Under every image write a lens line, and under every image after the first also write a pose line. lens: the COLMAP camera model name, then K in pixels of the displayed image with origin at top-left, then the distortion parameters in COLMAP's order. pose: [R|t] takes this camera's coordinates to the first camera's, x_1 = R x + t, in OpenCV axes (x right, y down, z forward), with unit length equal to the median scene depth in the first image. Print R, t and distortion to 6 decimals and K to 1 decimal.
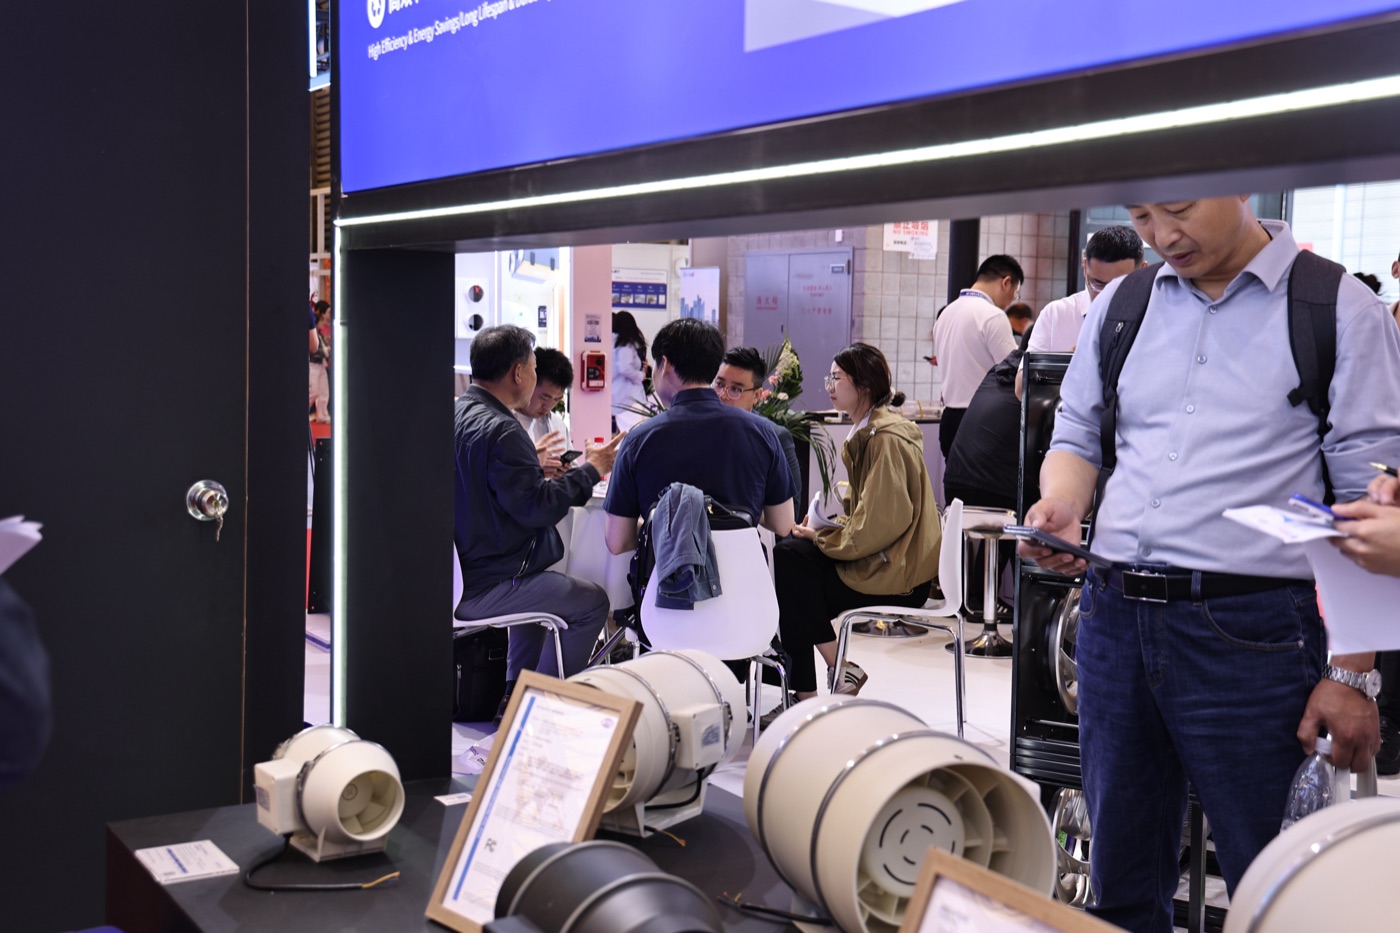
lens RADIAL K [[1750.7, 0, 700.0], [0, 1750.7, 466.5], [0, 0, 1]] dist [0.097598, -0.000145]
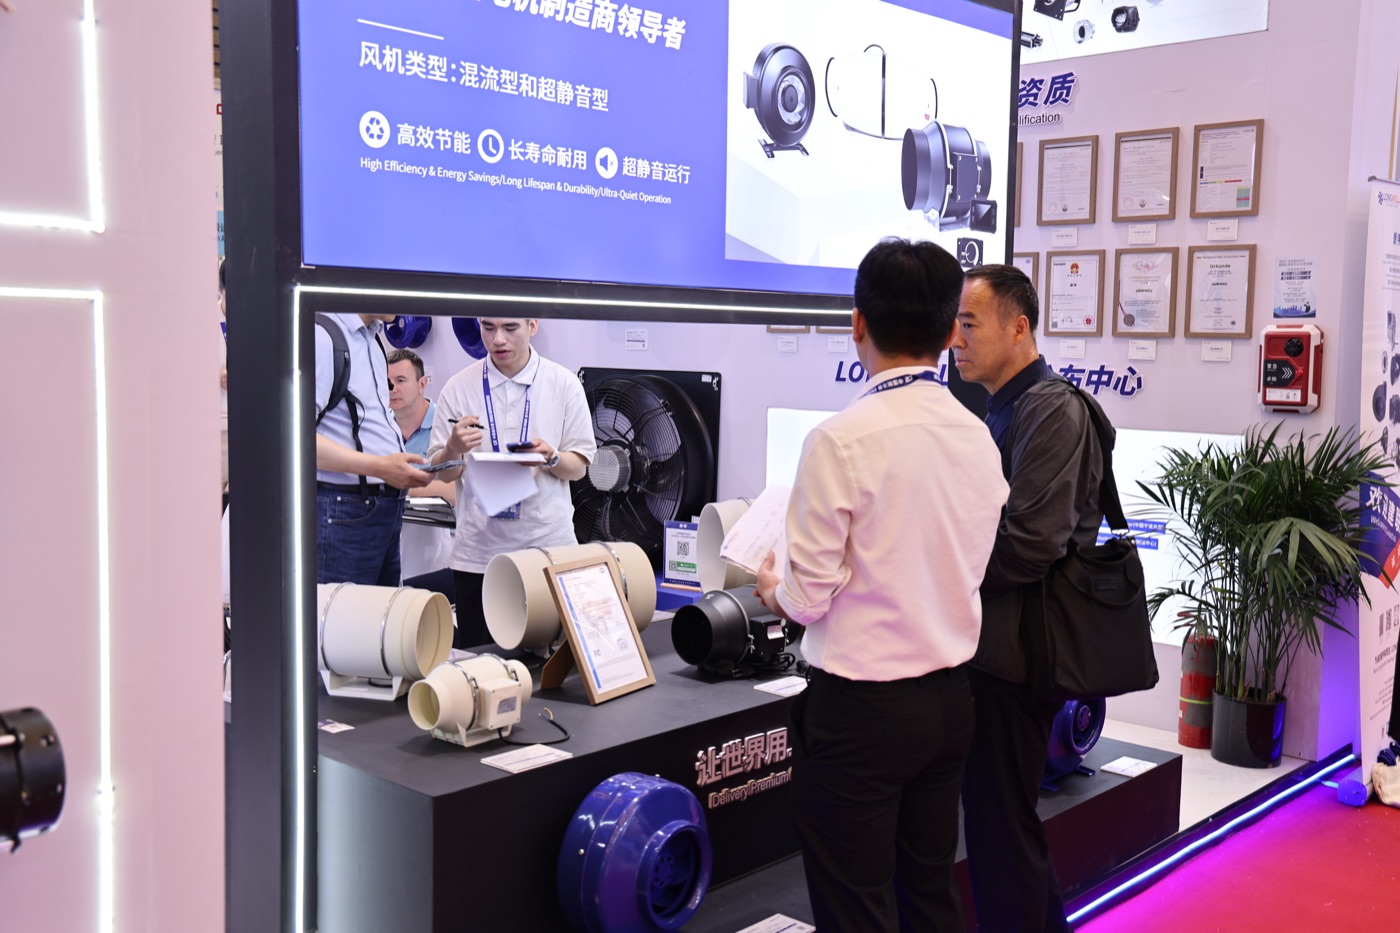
lens RADIAL K [[1441.0, 0, 700.0], [0, 1441.0, 466.5], [0, 0, 1]] dist [0.018172, 0.136897]
pose [[-0.284523, -0.103004, 0.953119, -1.504736], [0.058608, 0.990483, 0.124537, -0.152341], [-0.956876, 0.091294, -0.275779, 1.249498]]
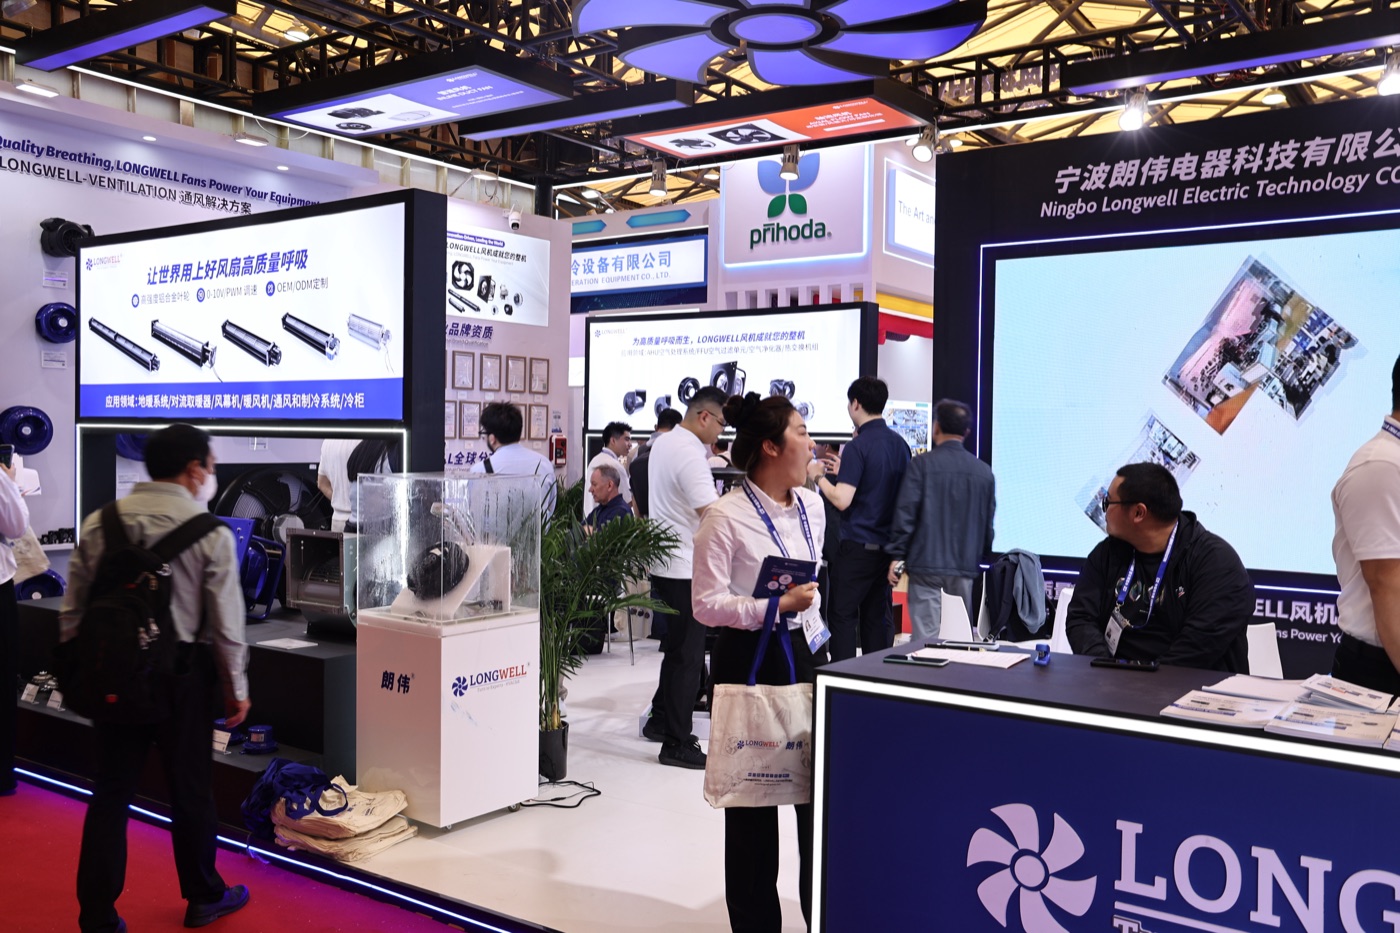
lens RADIAL K [[1225.7, 0, 700.0], [0, 1225.7, 466.5], [0, 0, 1]] dist [-0.000069, -0.000018]
pose [[-0.912682, -0.004471, -0.408645, 1.801062], [-0.039830, 0.996153, 0.078059, -0.323736], [0.406724, 0.087519, -0.909349, 4.524782]]
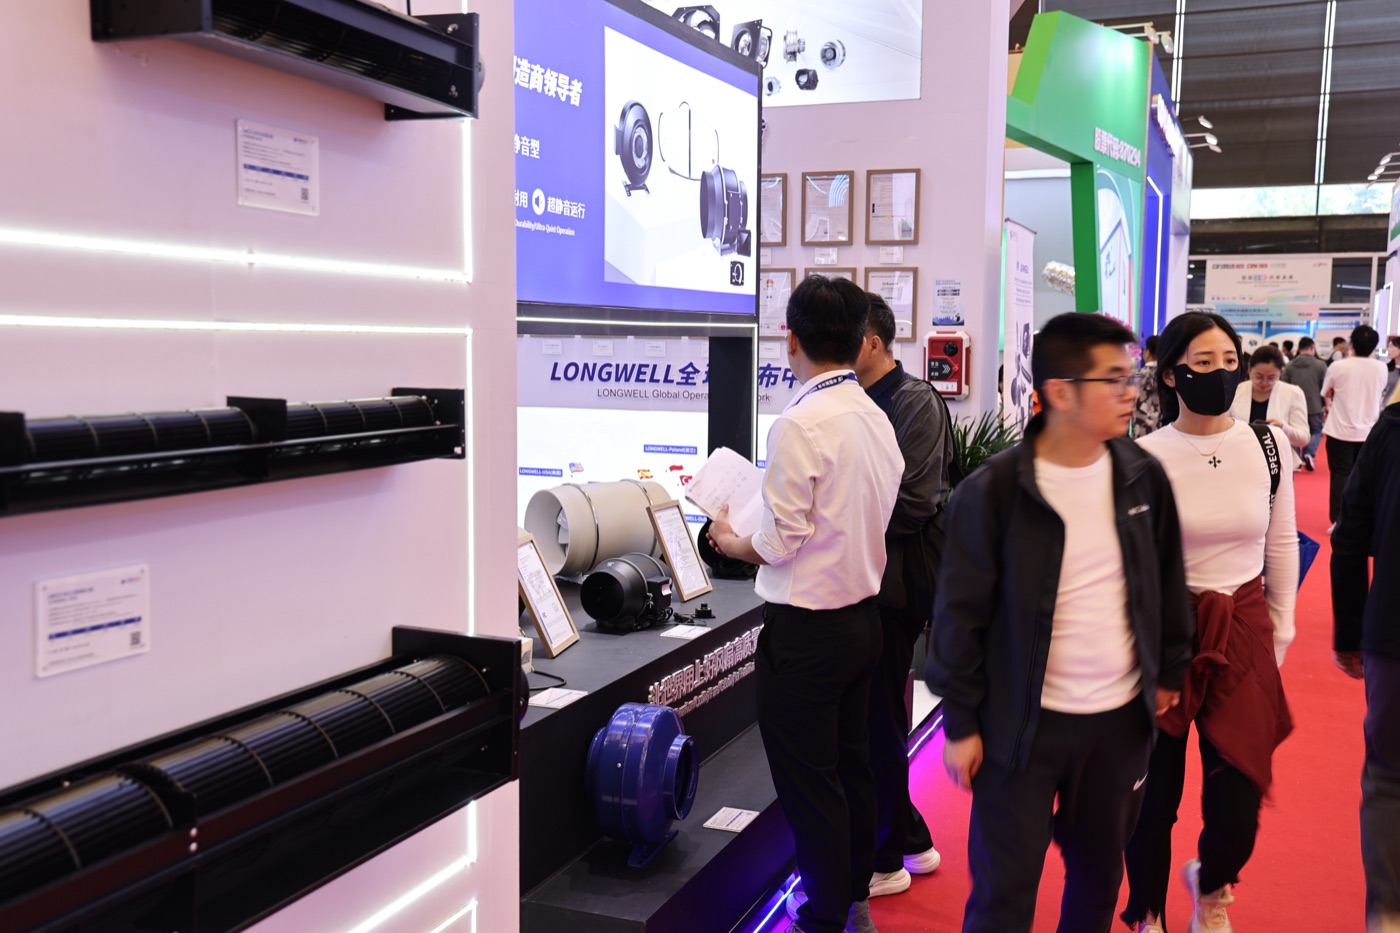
lens RADIAL K [[1441.0, 0, 700.0], [0, 1441.0, 466.5], [0, 0, 1]] dist [0.018172, 0.136897]
pose [[-0.609493, -0.089820, 0.787687, -1.563071], [0.046109, 0.987863, 0.148324, -0.213516], [-0.791449, 0.126722, -0.597954, 1.822930]]
